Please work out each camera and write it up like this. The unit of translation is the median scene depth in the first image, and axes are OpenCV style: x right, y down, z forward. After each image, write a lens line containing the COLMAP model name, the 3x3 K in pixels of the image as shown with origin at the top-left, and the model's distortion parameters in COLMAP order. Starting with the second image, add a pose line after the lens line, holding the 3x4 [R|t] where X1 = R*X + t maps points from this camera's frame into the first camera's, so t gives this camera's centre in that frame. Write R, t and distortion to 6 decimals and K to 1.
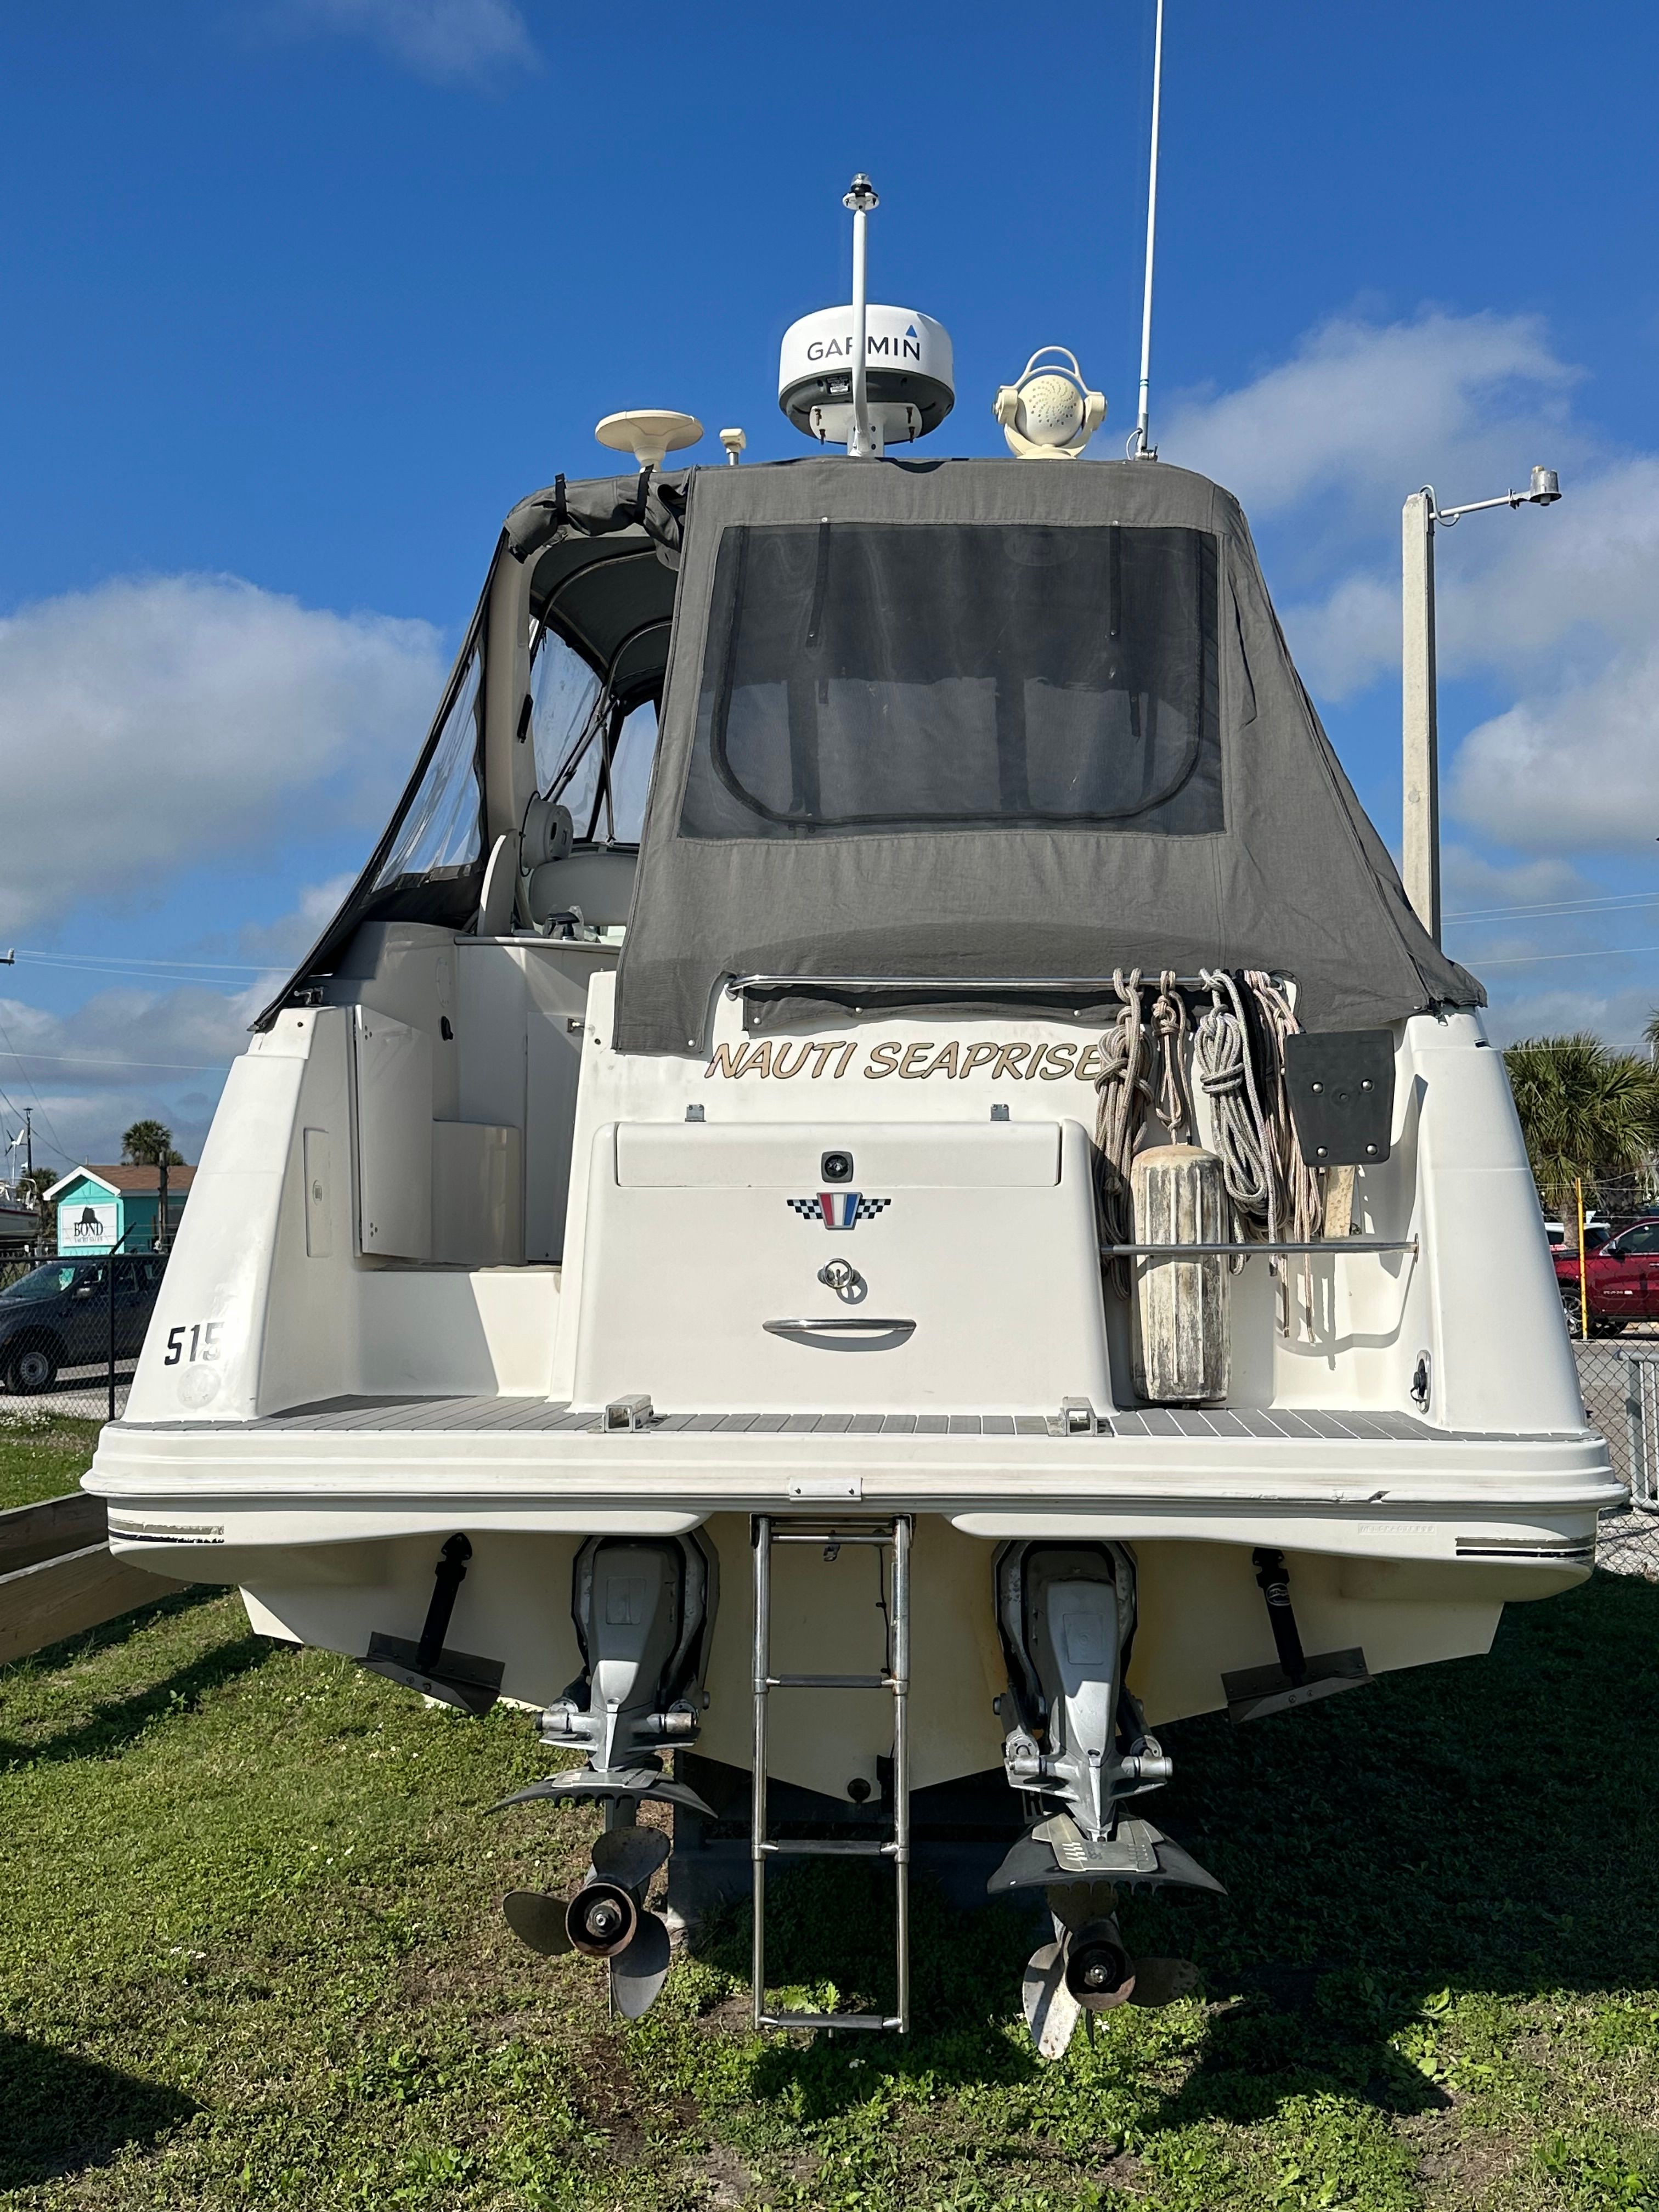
lens RADIAL K [[2229.0, 0, 821.8], [0, 2229.0, 1117.1], [0, 0, 1]] dist [0.189041, -0.434332]
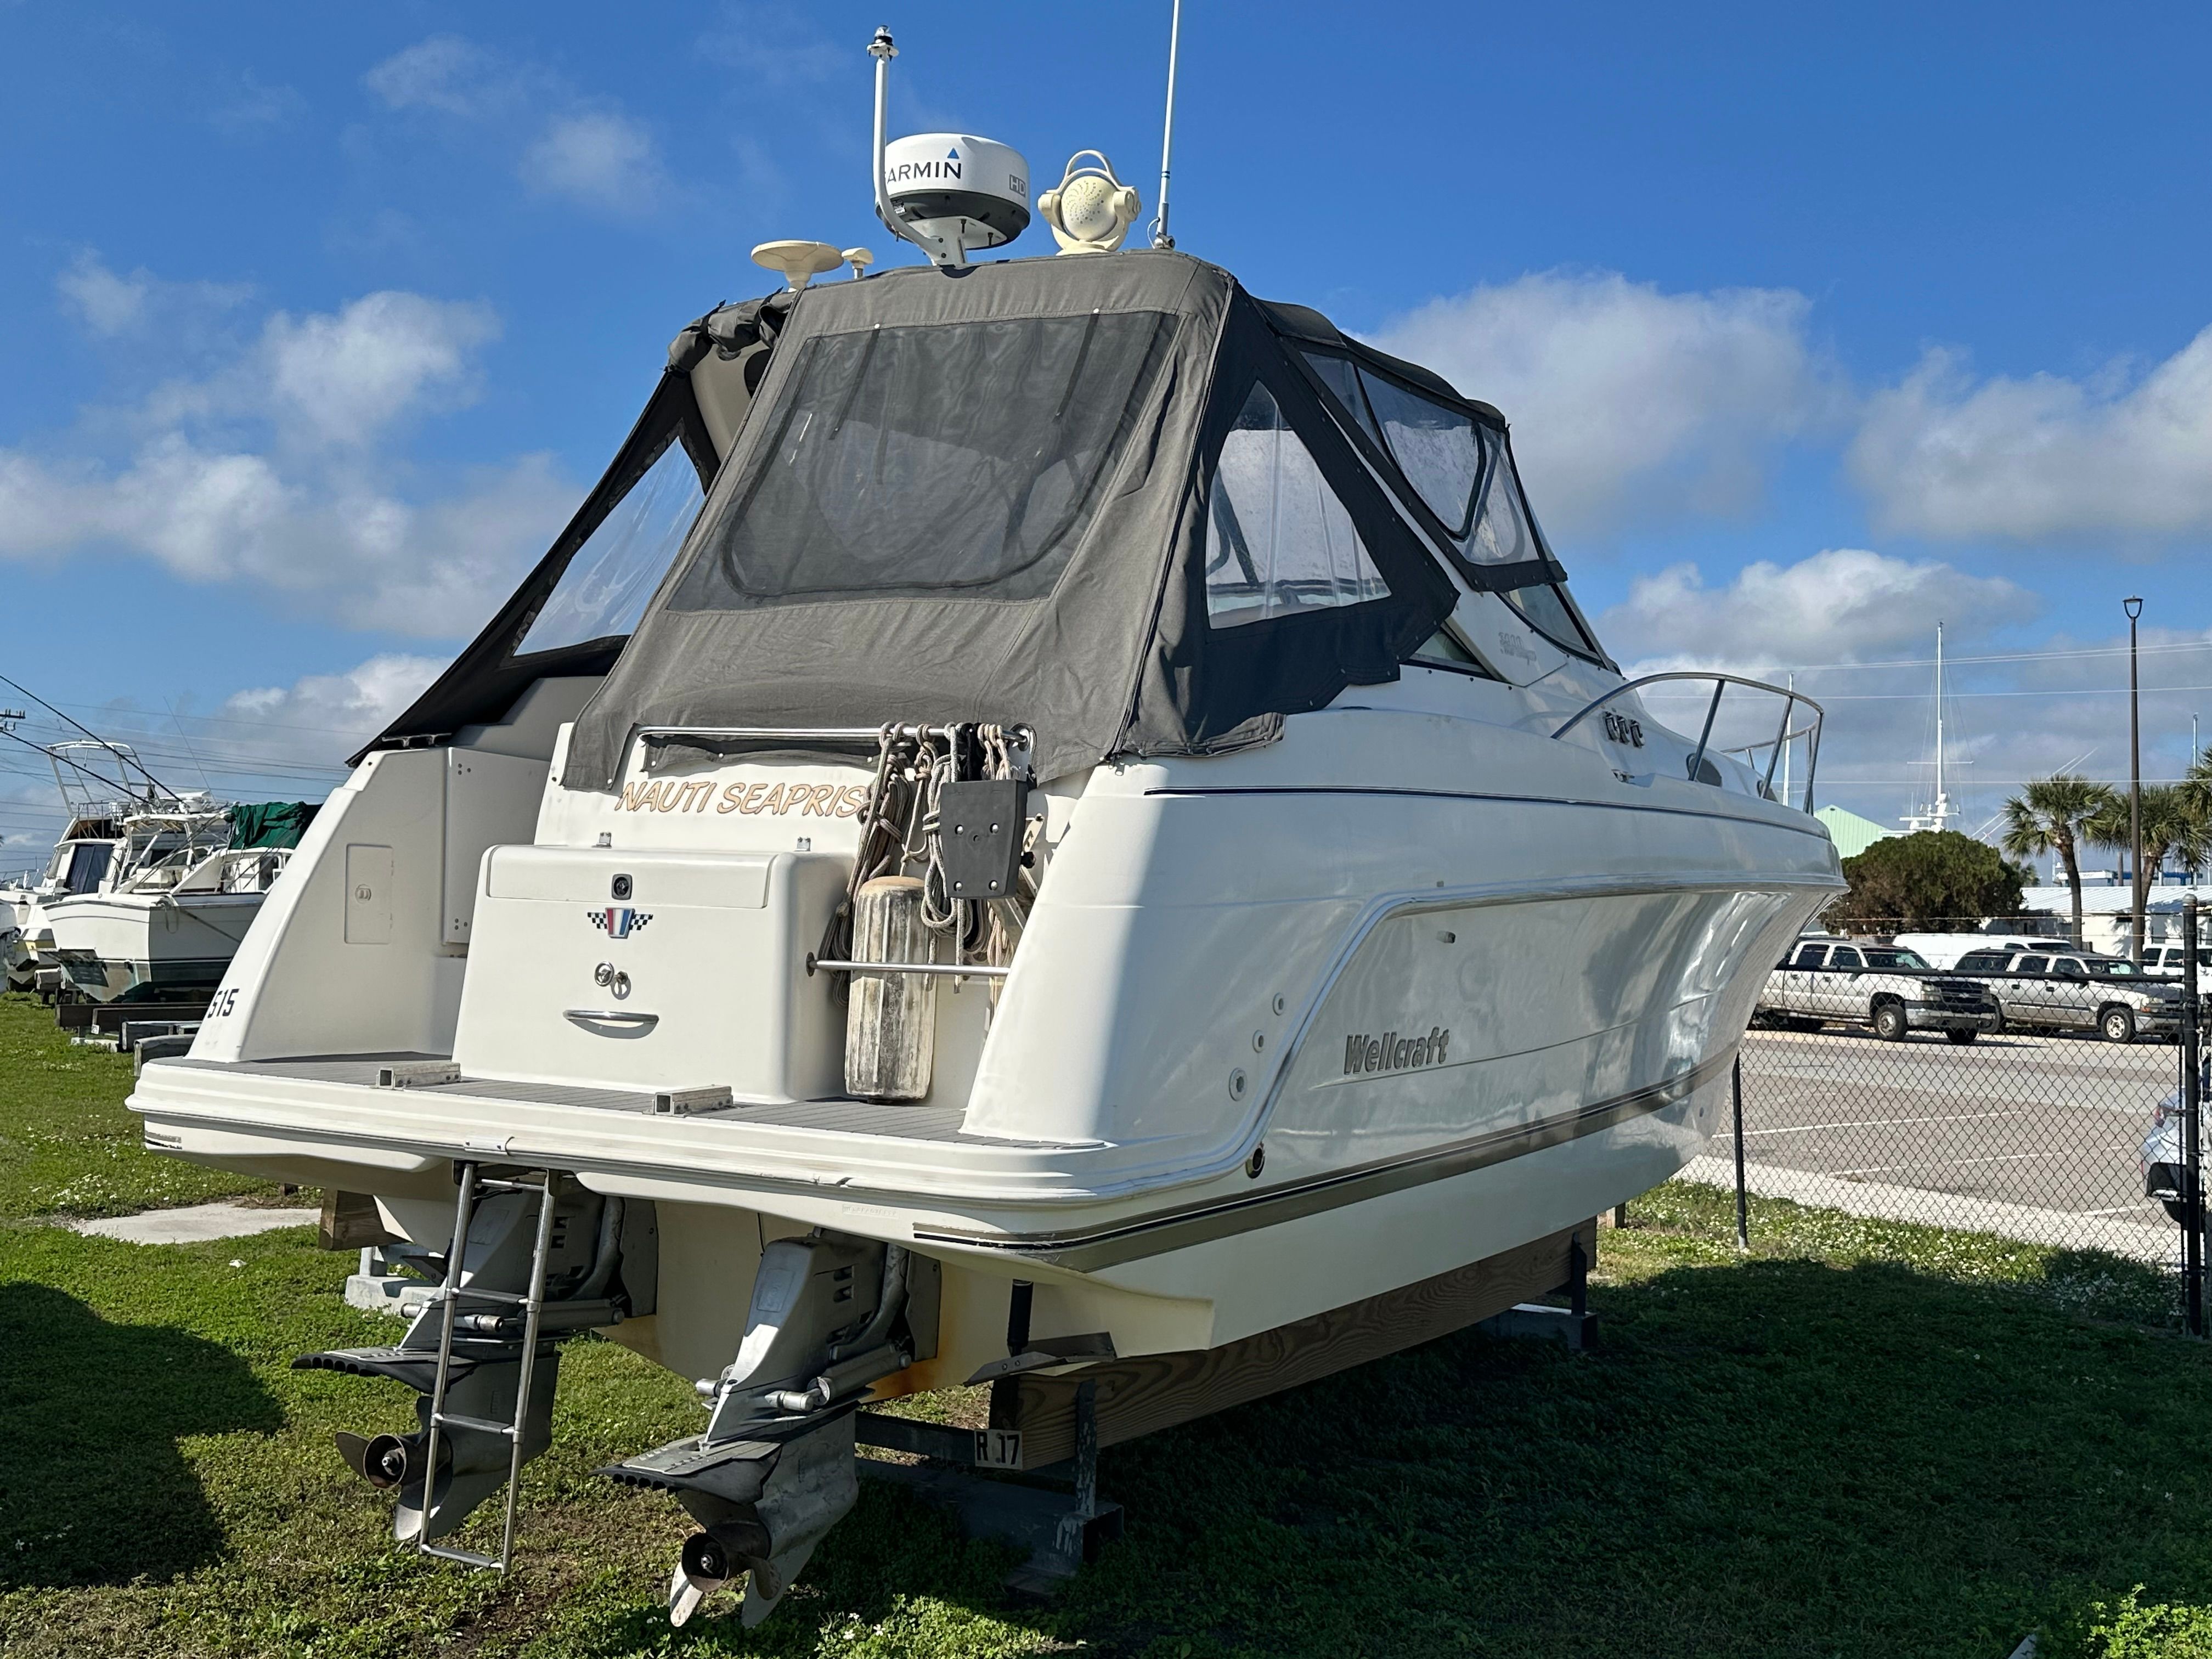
lens RADIAL K [[2229.0, 0, 1112.1], [0, 2229.0, 845.0], [0, 0, 1]] dist [0.189041, -0.434332]
pose [[0.900931, 0.022336, -0.433387, 0.724690], [-0.016779, 0.999721, 0.016644, -0.023616], [0.433638, -0.007724, 0.901054, 0.009994]]
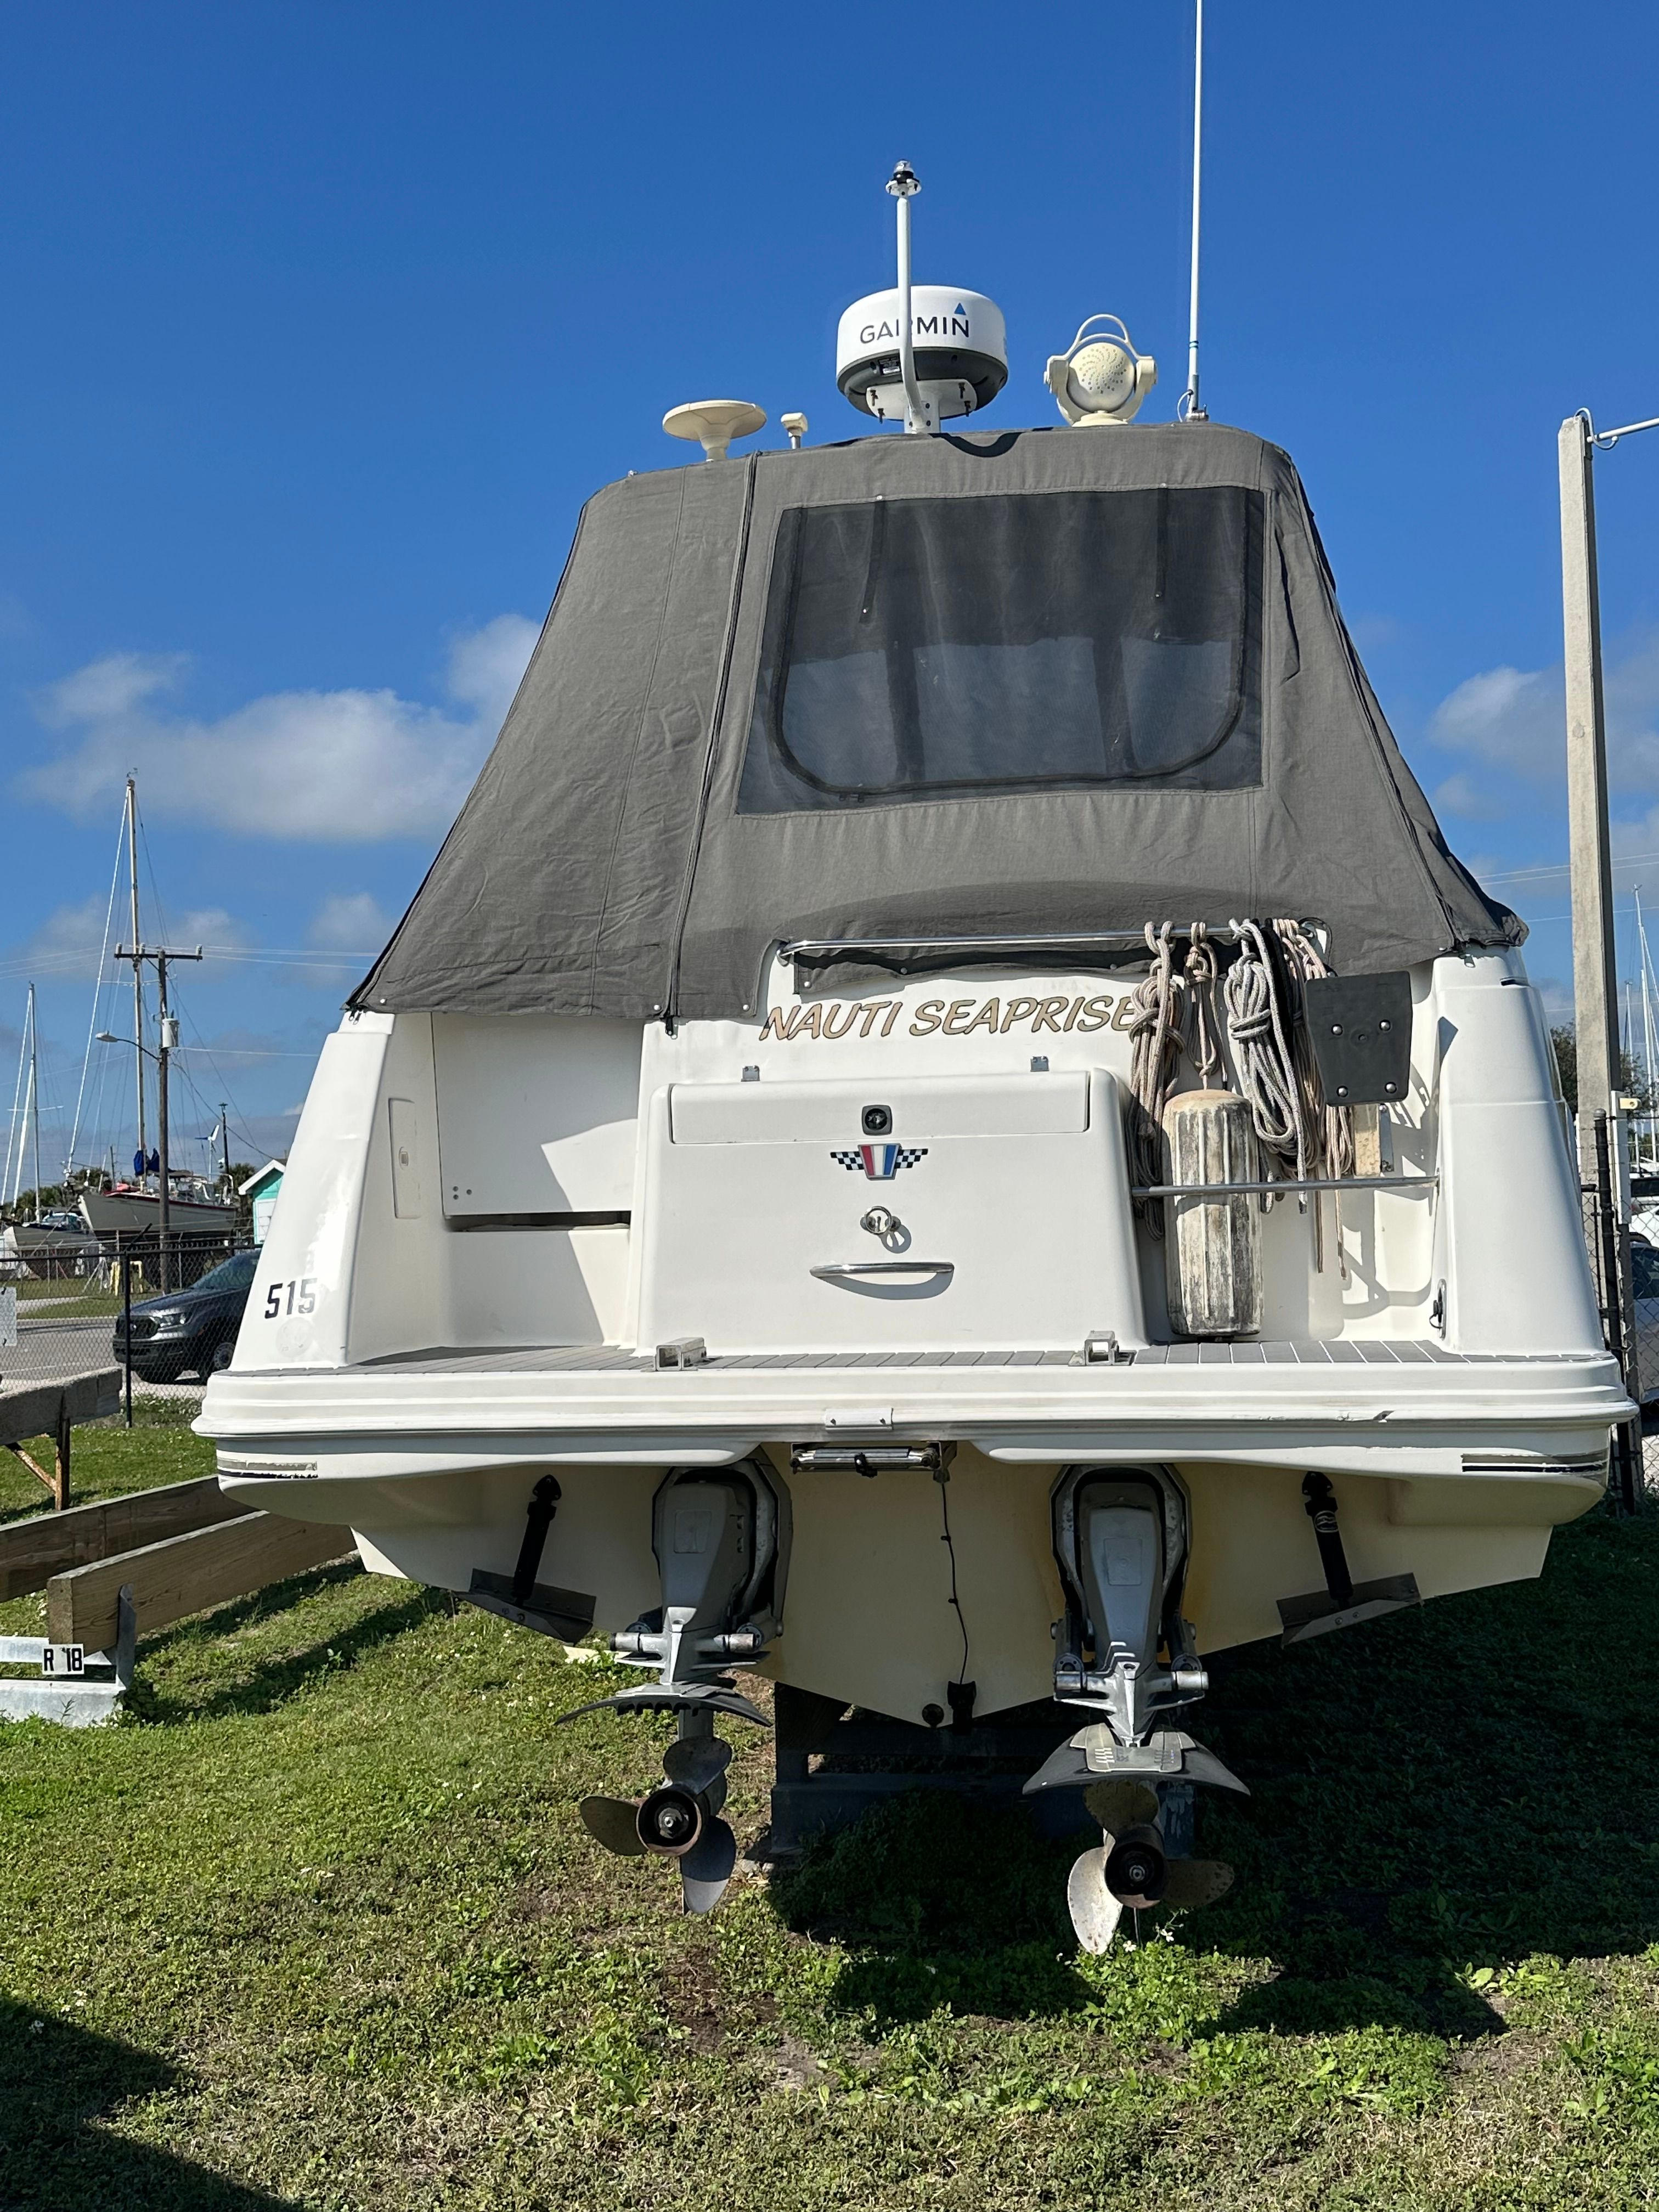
lens RADIAL K [[2313.3, 0, 812.6], [0, 2313.3, 1117.8], [0, 0, 1]] dist [0.197744, -0.463674]
pose [[0.995411, -0.028410, -0.091372, 0.071438], [0.029385, 0.999525, 0.009341, 0.009508], [0.091063, -0.011983, 0.995773, -0.087493]]
